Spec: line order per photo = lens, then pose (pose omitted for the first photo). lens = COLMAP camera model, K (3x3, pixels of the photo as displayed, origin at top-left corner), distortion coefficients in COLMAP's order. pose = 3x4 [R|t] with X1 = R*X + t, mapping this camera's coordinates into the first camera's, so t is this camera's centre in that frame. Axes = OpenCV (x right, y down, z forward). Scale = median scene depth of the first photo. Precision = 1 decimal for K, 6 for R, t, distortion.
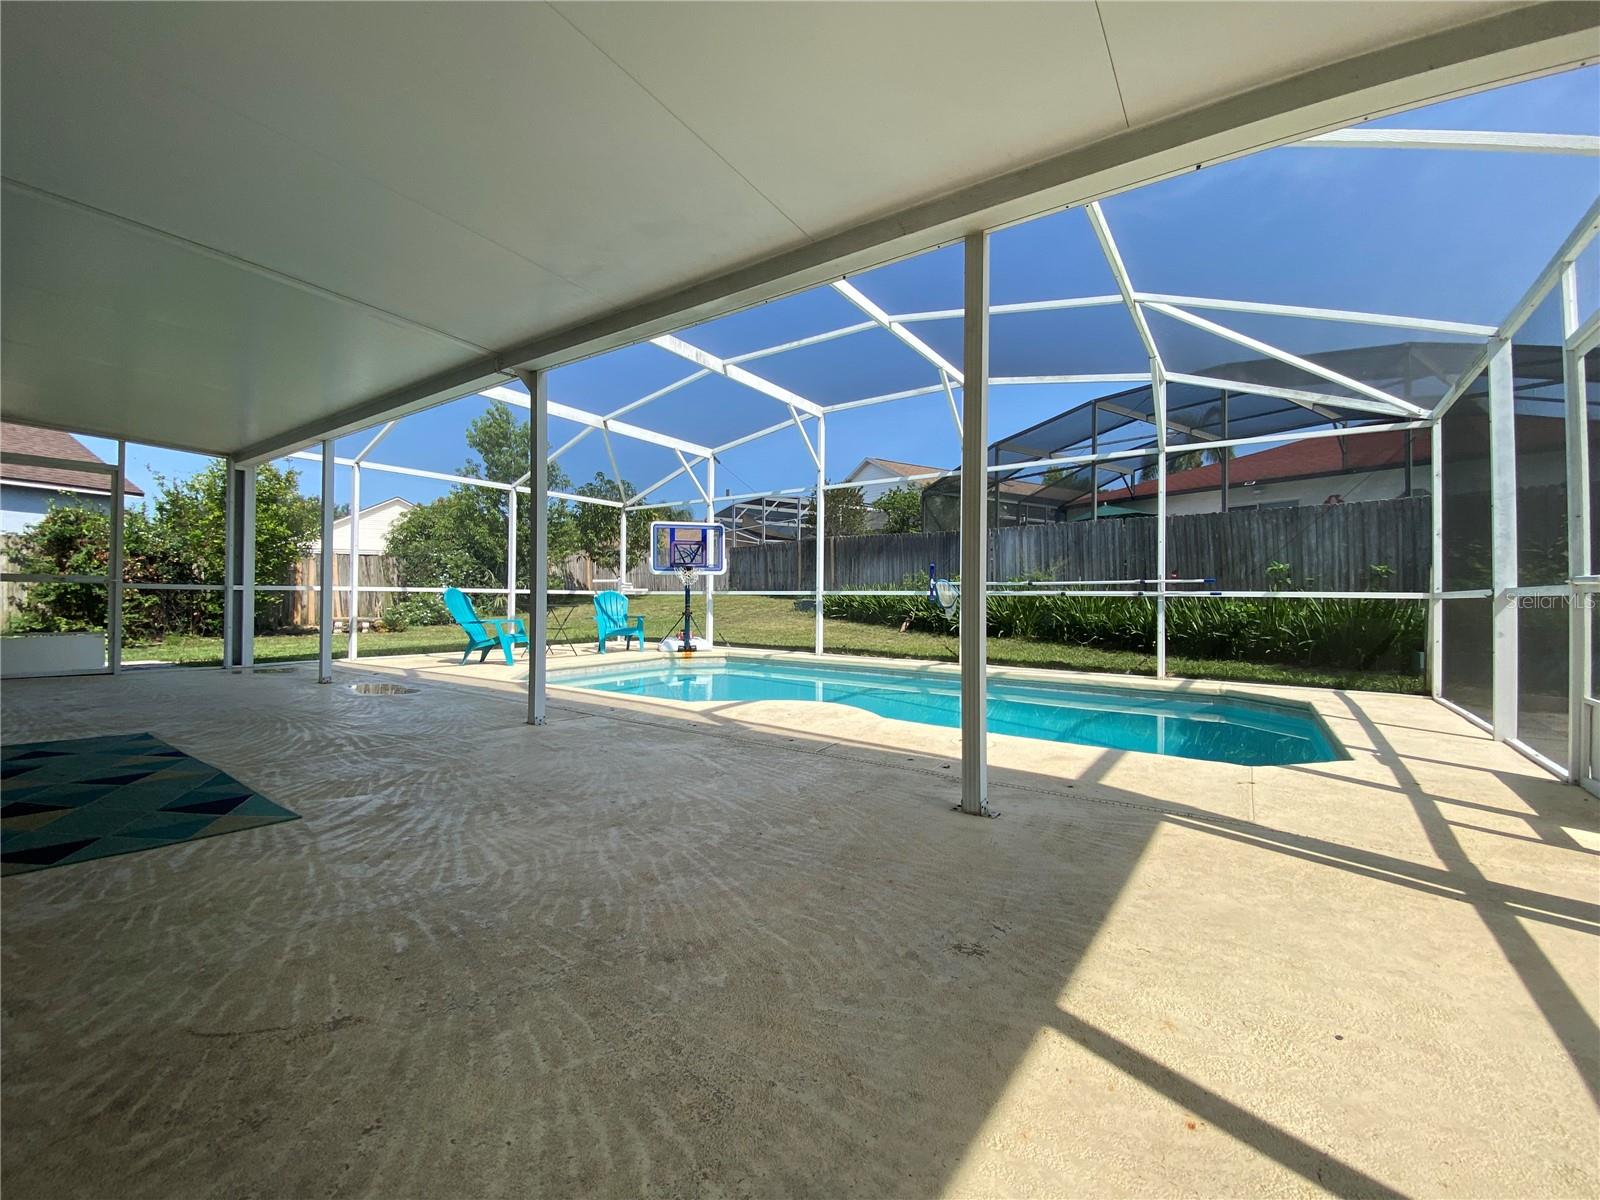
lens RADIAL K [[653.1, 0, 792.7], [0, 653.1, 593.1], [0, 0, 1]] dist [0.006759, -0.009173]
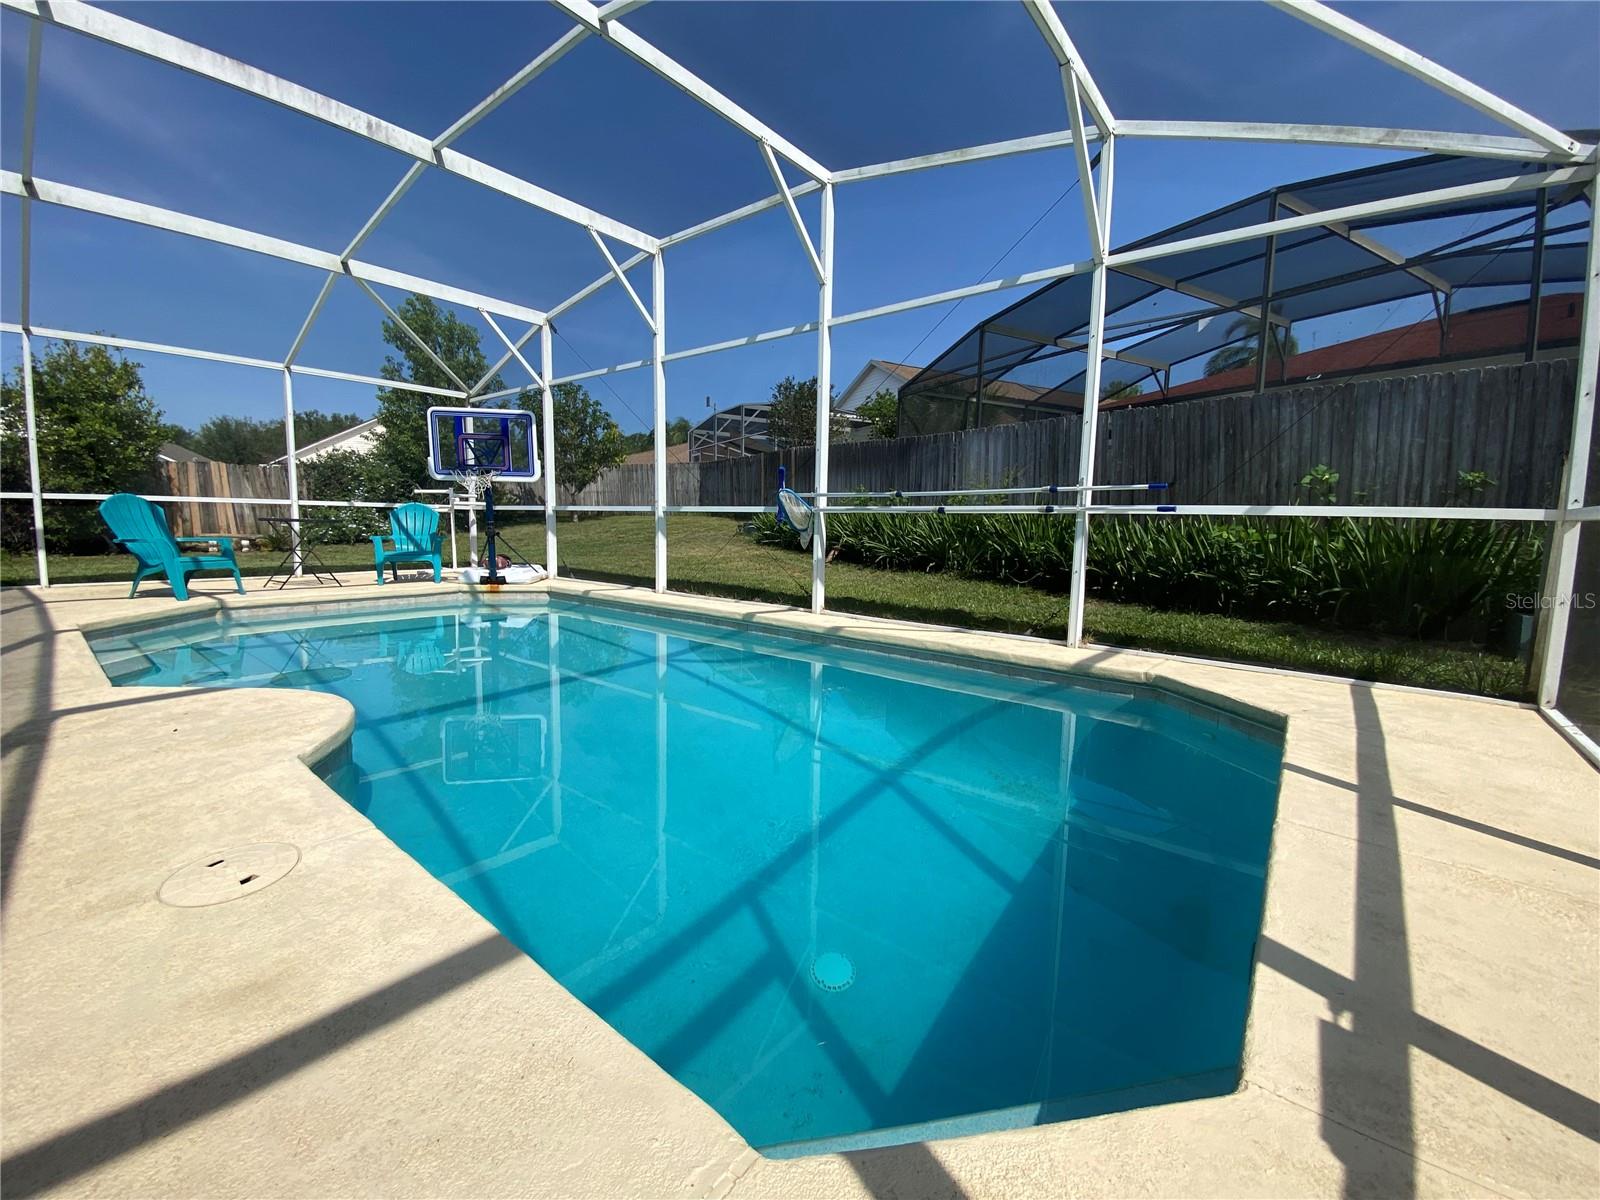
lens RADIAL K [[653.1, 0, 799.8], [0, 653.1, 594.4], [0, 0, 1]] dist [0.006759, -0.009173]
pose [[0.997469, 0.018937, -0.068532, 0.264459], [-0.010886, 0.993189, 0.116005, 0.009420], [0.070262, -0.114965, 0.990882, 0.282581]]
